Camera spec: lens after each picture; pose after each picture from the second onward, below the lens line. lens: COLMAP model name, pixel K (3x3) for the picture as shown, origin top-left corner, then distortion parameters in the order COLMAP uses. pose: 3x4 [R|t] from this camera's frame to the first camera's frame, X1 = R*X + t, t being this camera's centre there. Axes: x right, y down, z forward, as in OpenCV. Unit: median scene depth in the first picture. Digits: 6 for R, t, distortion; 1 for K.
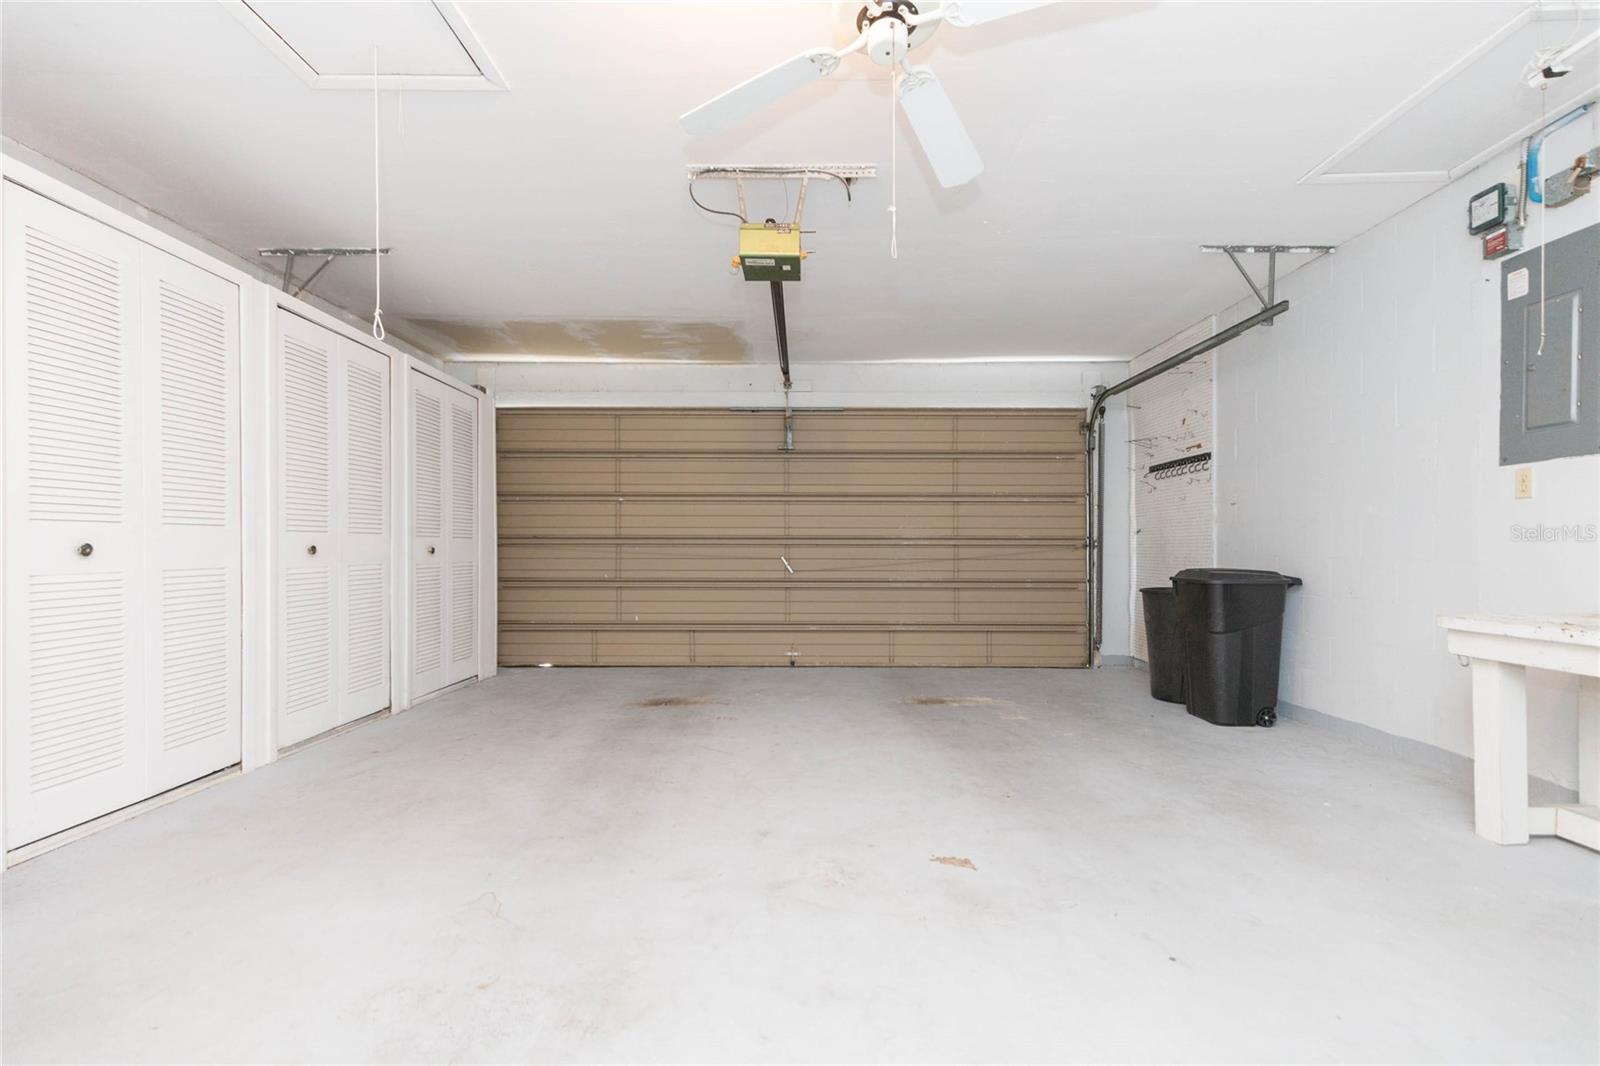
lens RADIAL K [[716.0, 0, 790.5], [0, 716.0, 535.2], [0, 0, 1]] dist [0.003418, 0.000249]
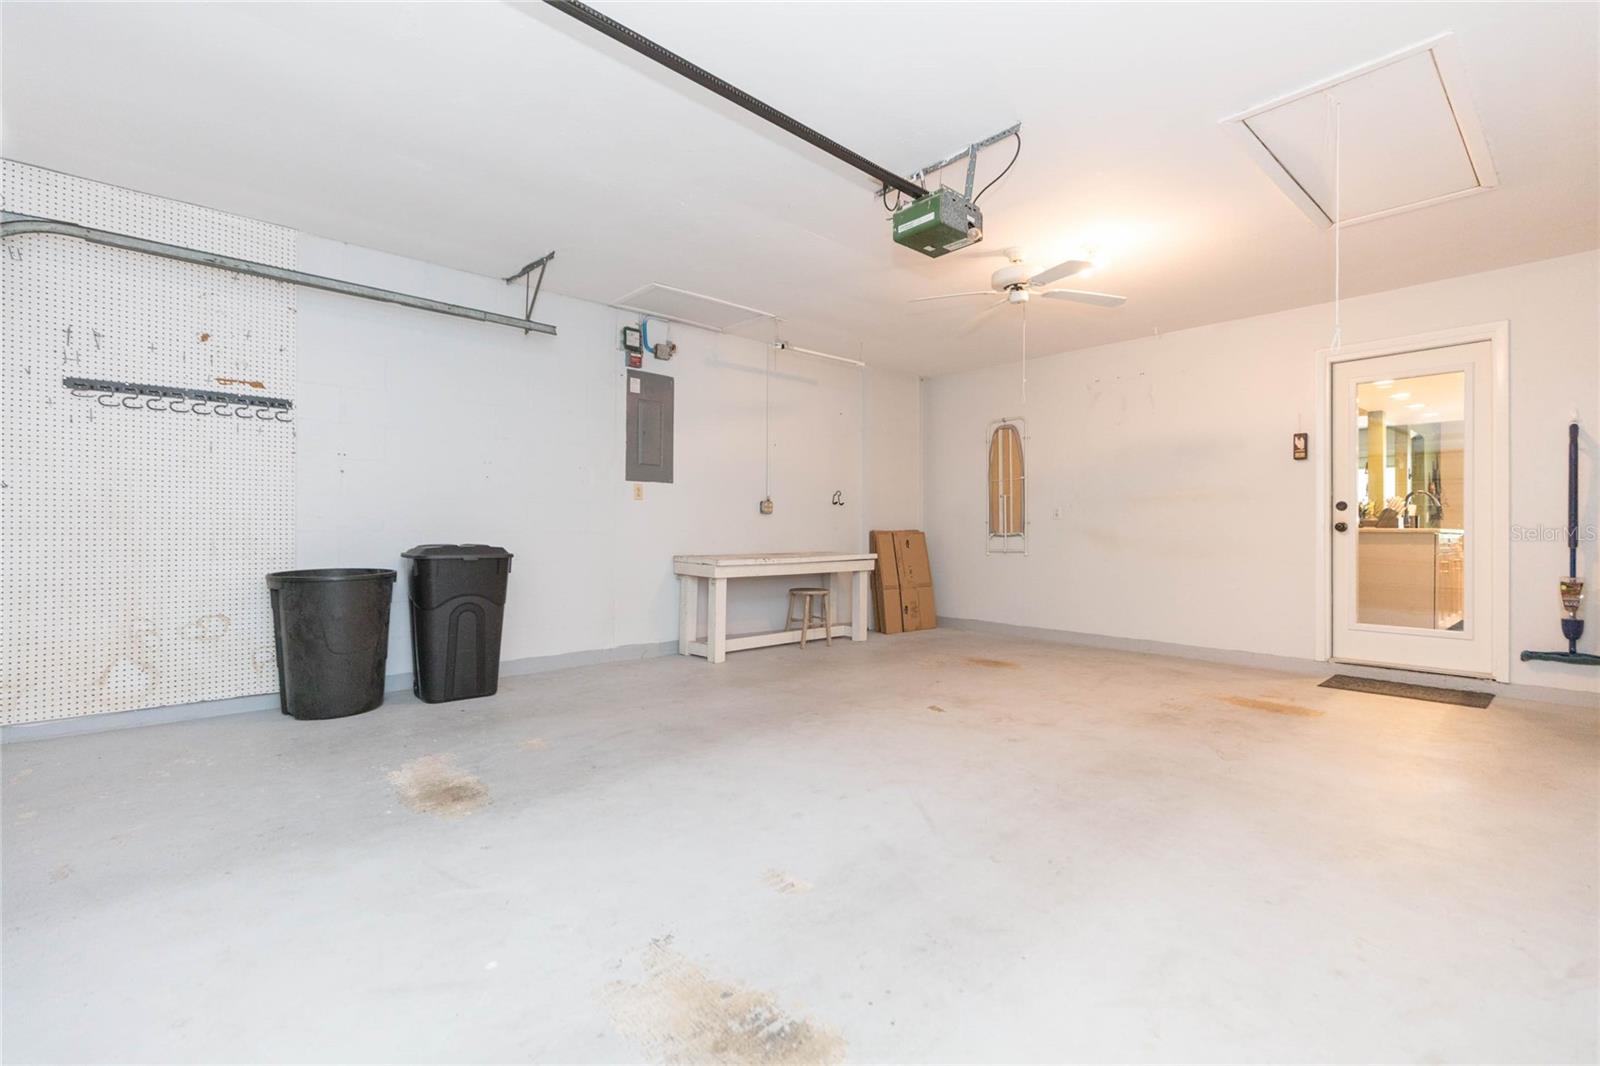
lens RADIAL K [[698.1, 0, 805.4], [0, 698.1, 523.4], [0, 0, 1]] dist [0.002169, 0.000176]
pose [[-0.682983, 0.000180, 0.730434, -0.603177], [-0.012250, 0.999857, -0.011701, 0.022879], [-0.730331, -0.016939, -0.682883, 1.885068]]
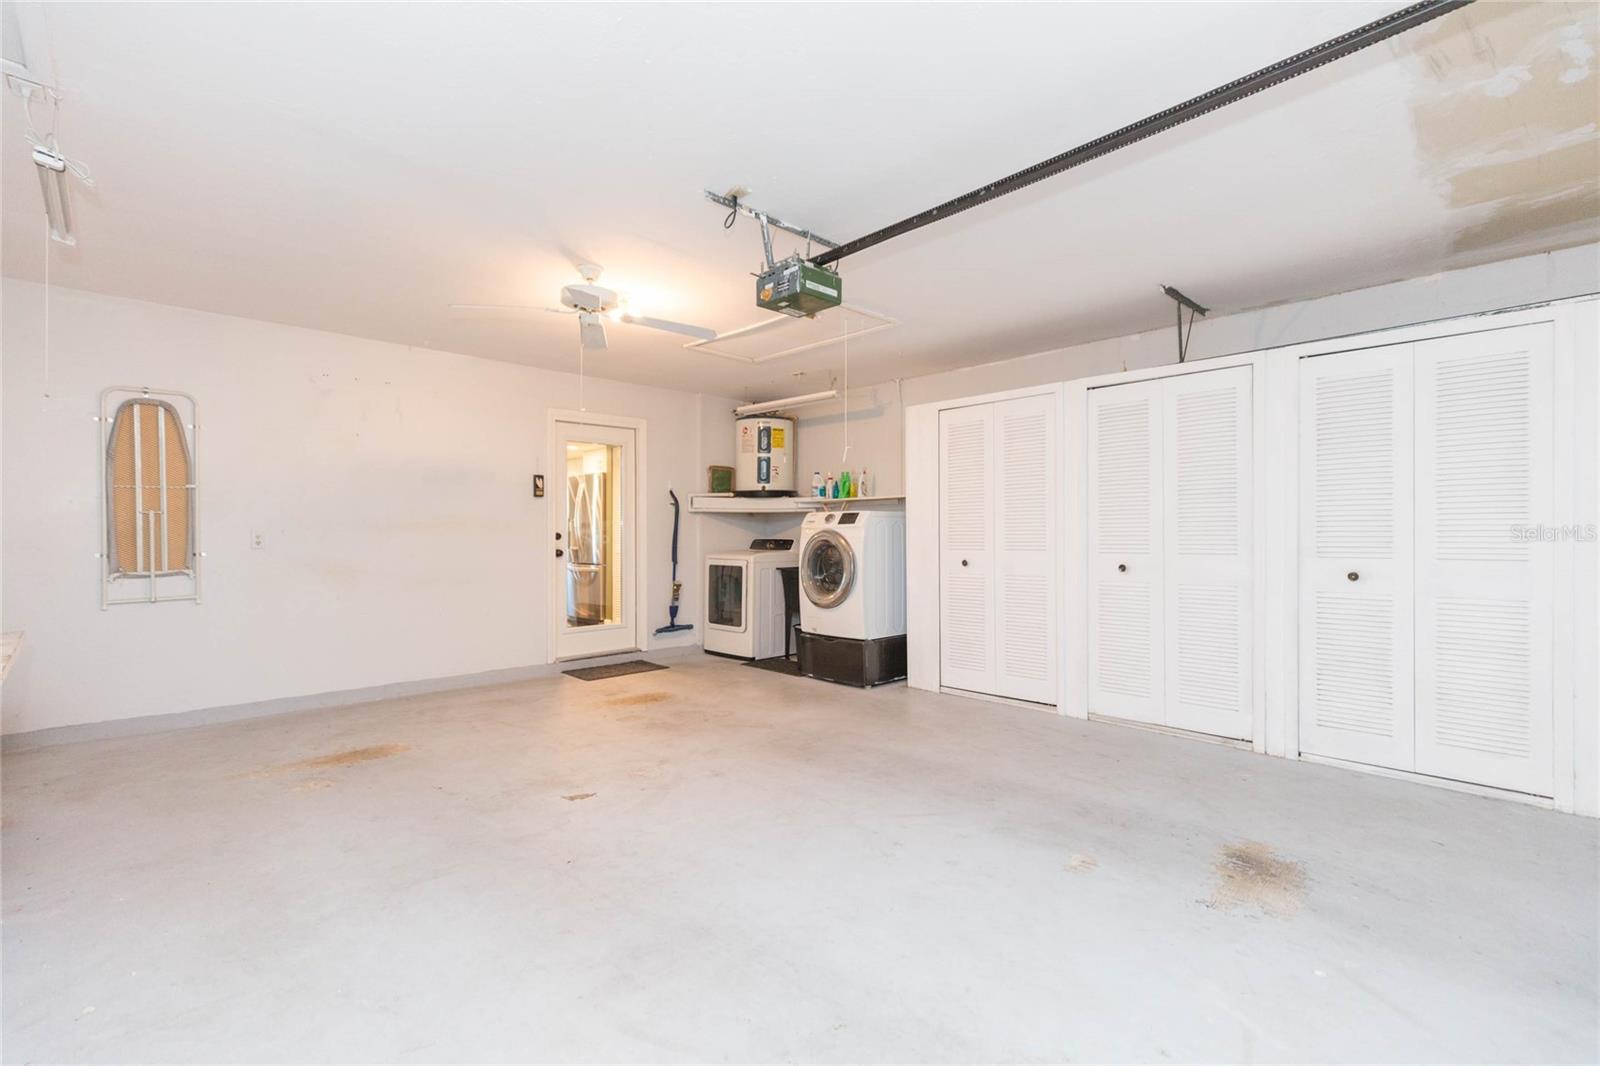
lens RADIAL K [[716.0, 0, 790.5], [0, 716.0, 535.2], [0, 0, 1]] dist [0.003418, 0.000249]
pose [[-0.712179, -0.000053, -0.701998, 0.733780], [0.002903, 0.999991, -0.003021, -0.047799], [0.701992, -0.004189, -0.712172, 1.823011]]
